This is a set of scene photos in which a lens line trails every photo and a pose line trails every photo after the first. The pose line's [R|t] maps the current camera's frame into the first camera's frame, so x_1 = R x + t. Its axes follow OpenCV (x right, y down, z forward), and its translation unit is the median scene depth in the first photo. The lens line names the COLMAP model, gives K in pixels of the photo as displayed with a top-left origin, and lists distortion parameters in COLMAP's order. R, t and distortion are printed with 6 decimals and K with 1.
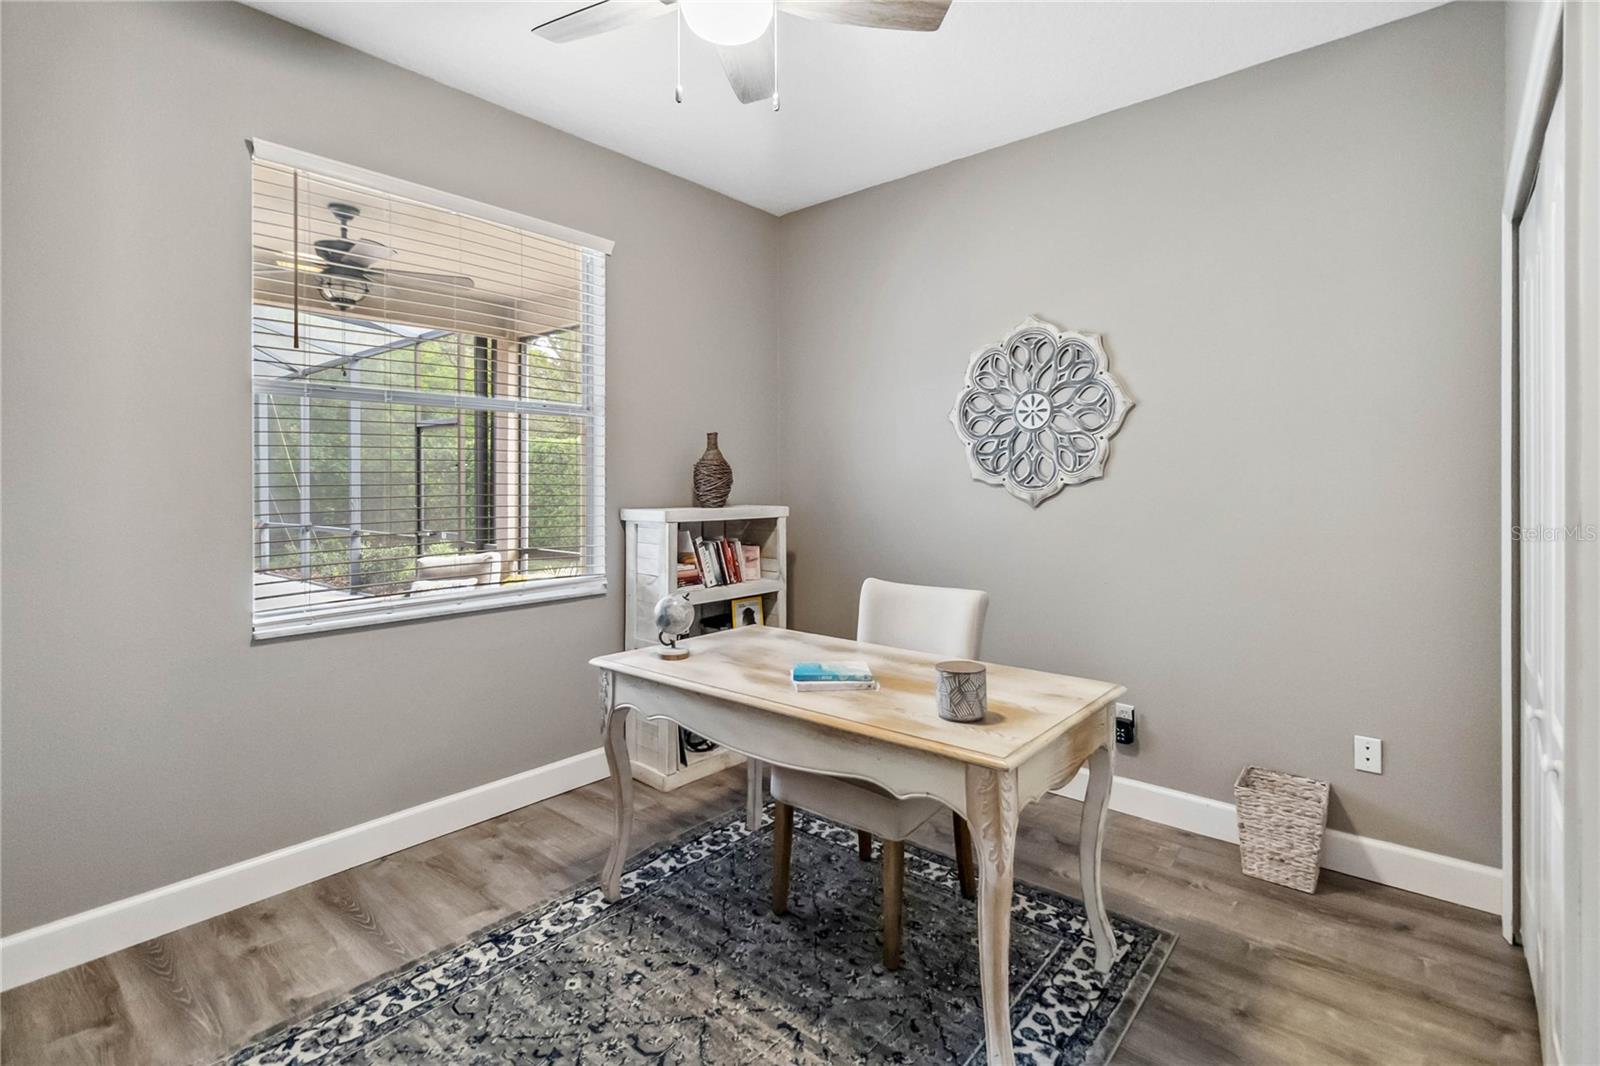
lens RADIAL K [[751.6, 0, 798.3], [0, 751.6, 478.3], [0, 0, 1]] dist [0.000436, 0.000140]
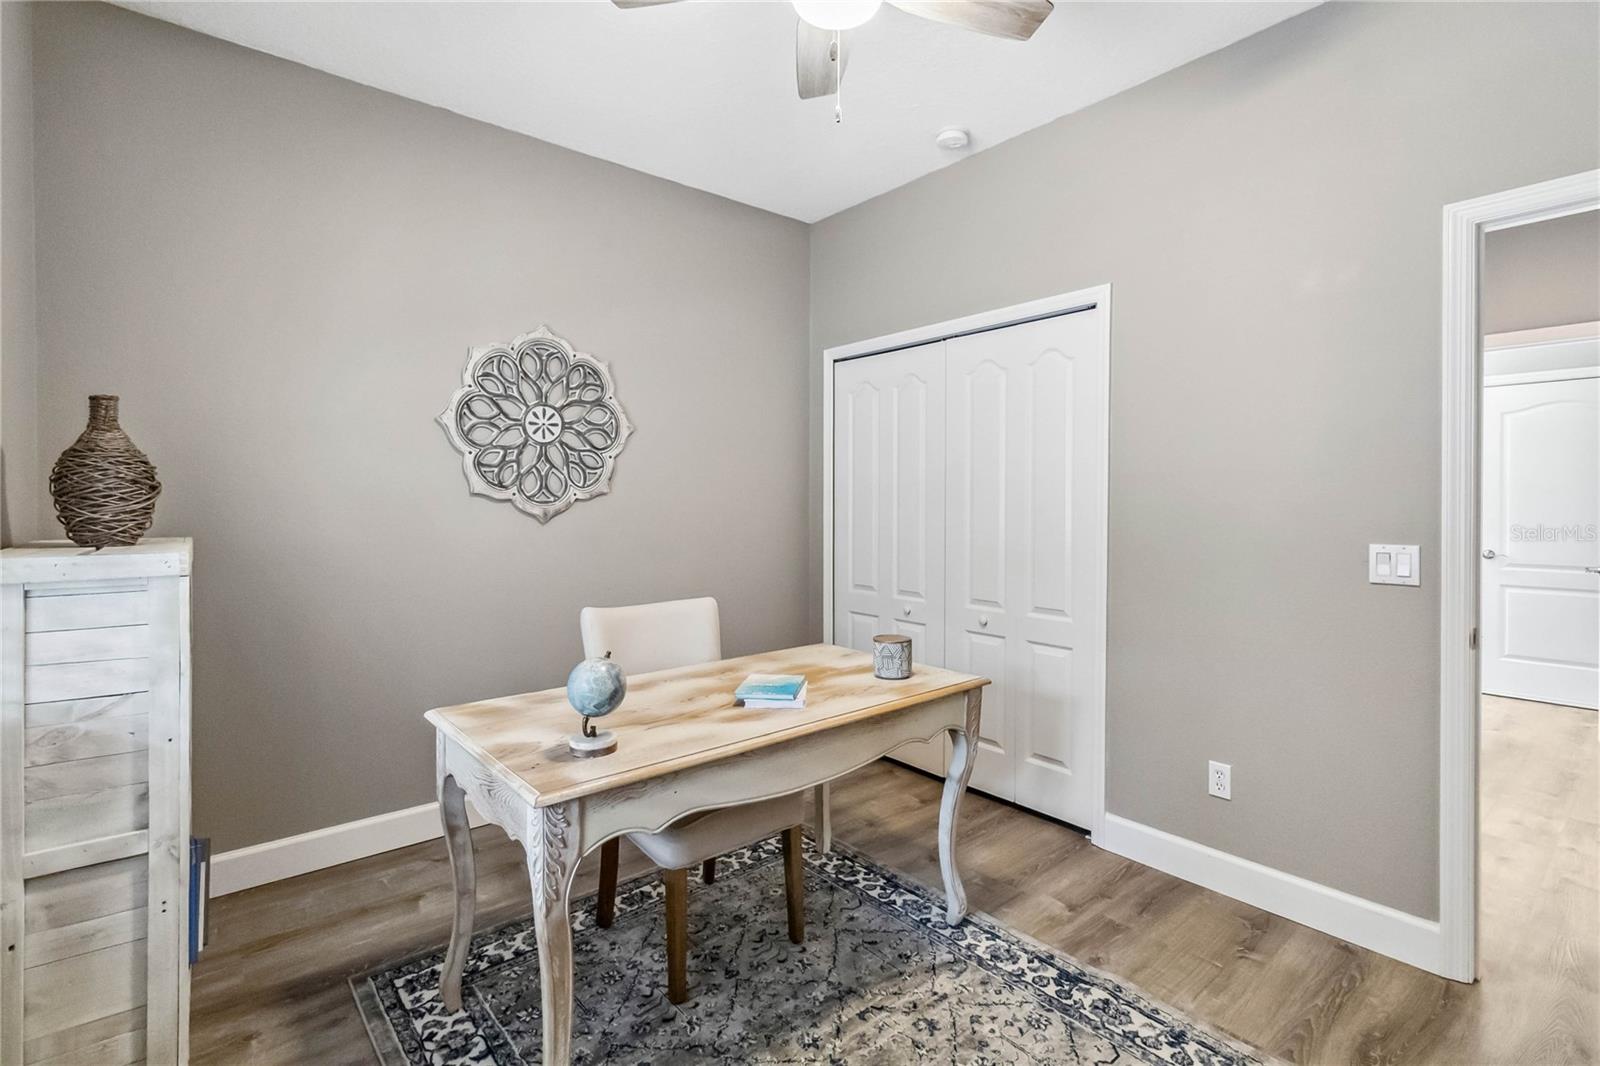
lens RADIAL K [[742.9, 0, 800.3], [0, 742.9, 505.5], [0, 0, 1]] dist [-0.001024, 0.000339]
pose [[0.167462, -0.009024, 0.985837, -0.586548], [-0.004367, 0.999942, 0.009895, 0.004812], [-0.985869, -0.005962, 0.167412, 0.513706]]
